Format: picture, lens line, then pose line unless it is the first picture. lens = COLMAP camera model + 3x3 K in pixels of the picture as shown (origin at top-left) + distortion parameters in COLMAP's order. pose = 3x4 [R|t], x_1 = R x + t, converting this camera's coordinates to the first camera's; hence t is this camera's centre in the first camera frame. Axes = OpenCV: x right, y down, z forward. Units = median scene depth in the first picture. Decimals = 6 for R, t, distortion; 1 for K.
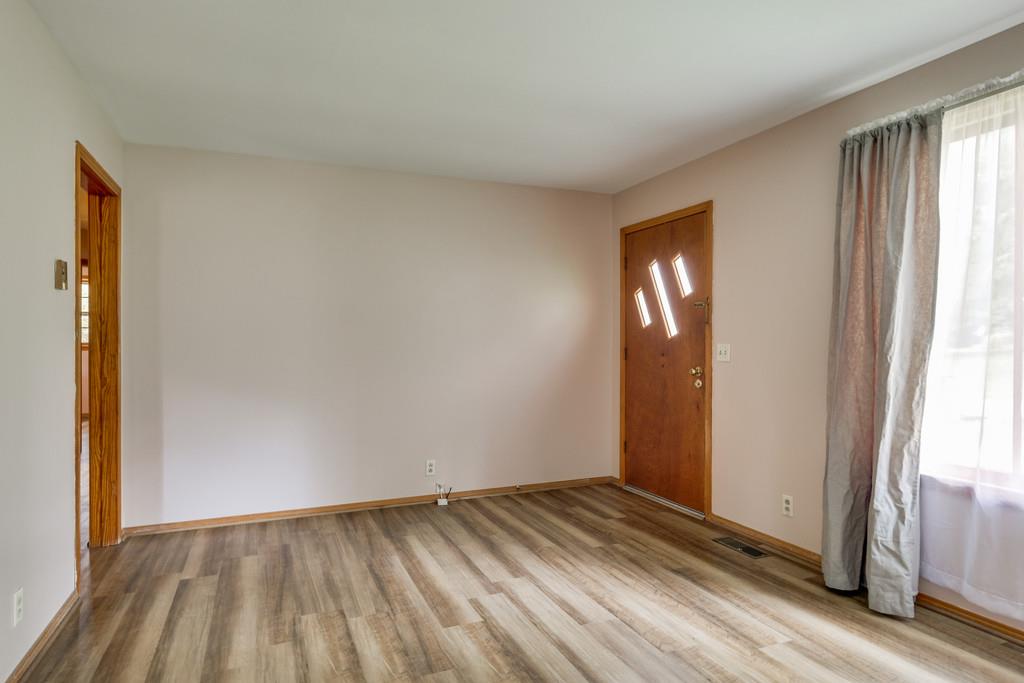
lens RADIAL K [[585.8, 0, 525.3], [0, 585.8, 340.9], [0, 0, 1]] dist [0.001947, -0.000485]
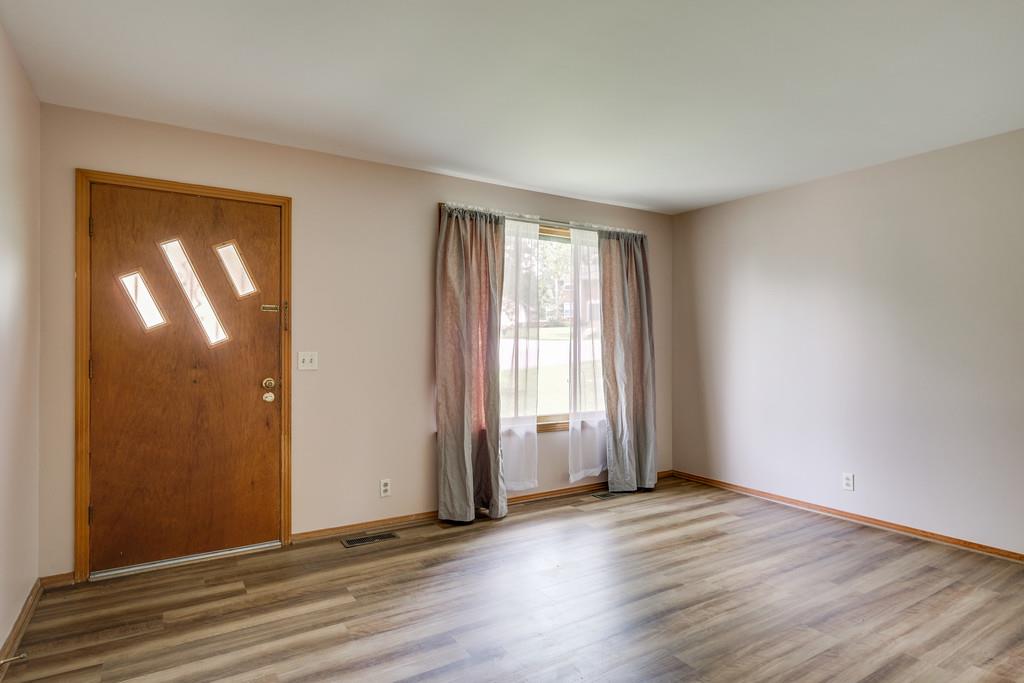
lens RADIAL K [[541.8, 0, 512.0], [0, 541.8, 341.5], [0, 0, 1]] dist [0.000493, 0.000328]
pose [[-0.124496, 0.009125, 0.992178, -0.579323], [-0.002751, 0.999951, -0.009542, -0.004438], [-0.992216, -0.003917, -0.124465, 0.759202]]
